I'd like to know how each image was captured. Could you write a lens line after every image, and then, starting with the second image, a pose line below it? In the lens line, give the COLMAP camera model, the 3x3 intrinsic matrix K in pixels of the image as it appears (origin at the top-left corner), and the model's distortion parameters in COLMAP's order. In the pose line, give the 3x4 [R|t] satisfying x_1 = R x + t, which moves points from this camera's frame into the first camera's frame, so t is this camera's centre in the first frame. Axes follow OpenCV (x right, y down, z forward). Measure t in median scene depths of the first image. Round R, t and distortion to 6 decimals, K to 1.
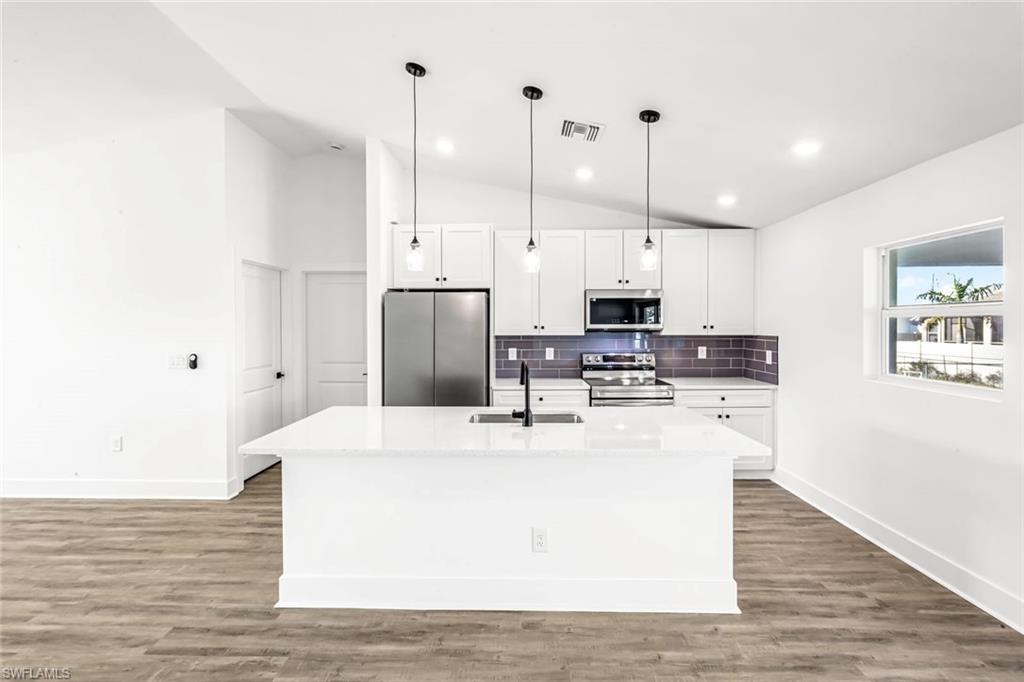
lens RADIAL K [[446.8, 0, 507.7], [0, 446.8, 332.3], [0, 0, 1]] dist [0.000571, 0.000213]
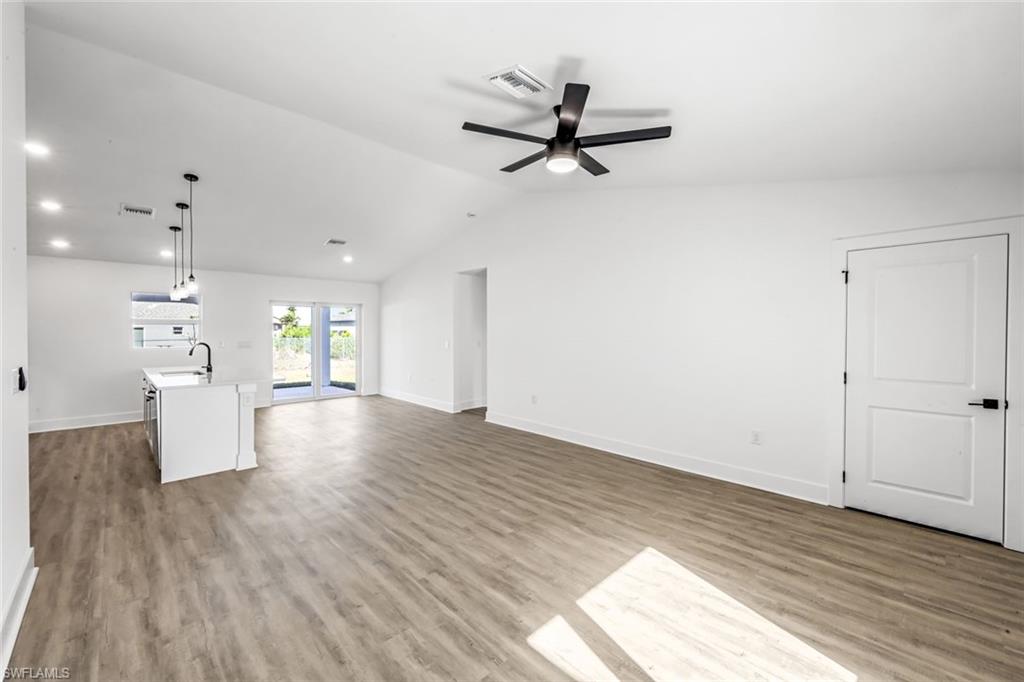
lens RADIAL K [[426.1, 0, 515.1], [0, 426.1, 340.3], [0, 0, 1]] dist [0.002293, -0.000632]
pose [[-0.711248, -0.017001, 0.702735, -1.563846], [0.010001, 0.999362, 0.034300, -0.001551], [-0.702870, 0.031423, -0.710624, 0.900098]]
